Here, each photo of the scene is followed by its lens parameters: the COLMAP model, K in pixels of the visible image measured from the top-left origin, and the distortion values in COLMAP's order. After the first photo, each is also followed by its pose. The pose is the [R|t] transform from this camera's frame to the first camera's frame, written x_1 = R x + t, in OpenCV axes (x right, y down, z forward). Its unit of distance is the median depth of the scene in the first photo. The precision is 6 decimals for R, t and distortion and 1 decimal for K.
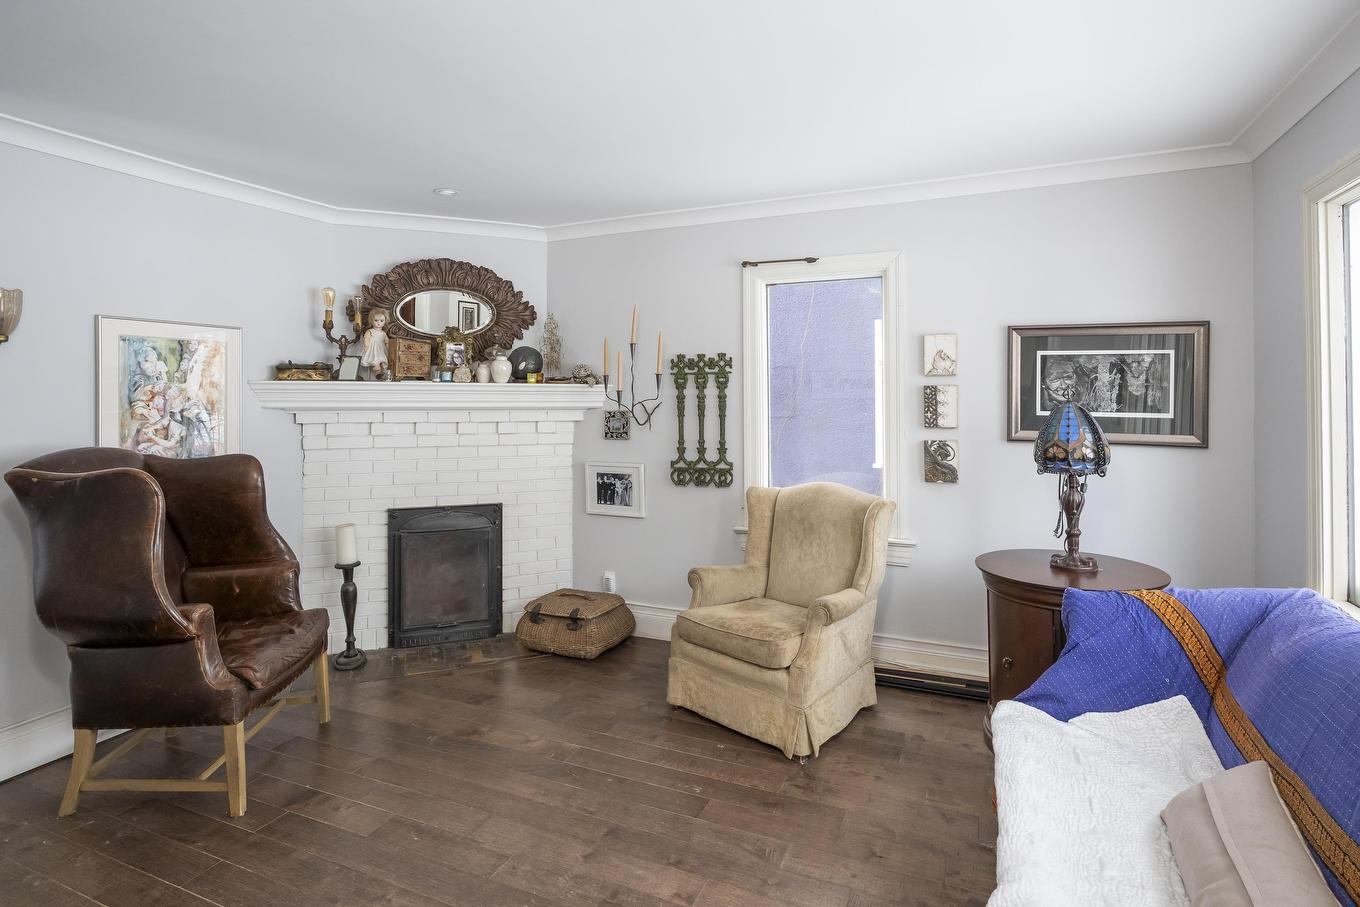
lens RADIAL K [[686.4, 0, 678.6], [0, 686.4, 389.2], [0, 0, 1]] dist [0.001726, 0.001754]
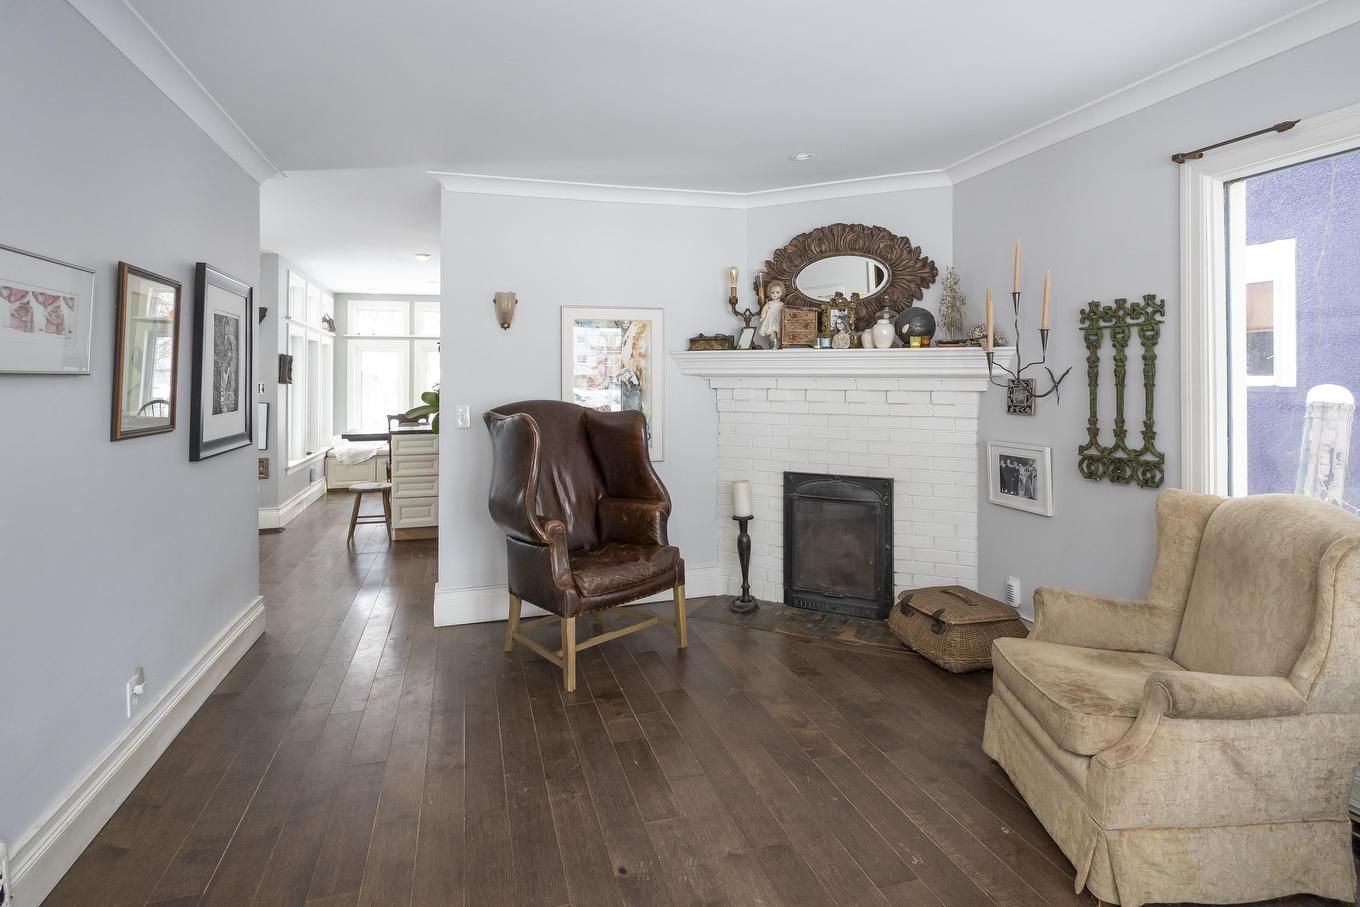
lens RADIAL K [[686.4, 0, 651.7], [0, 686.4, 372.4], [0, 0, 1]] dist [0.001726, 0.001754]
pose [[0.674243, -0.002975, -0.738504, 0.235717], [0.009691, 0.999941, 0.004820, 0.017459], [0.738446, -0.010406, 0.674232, 0.157996]]
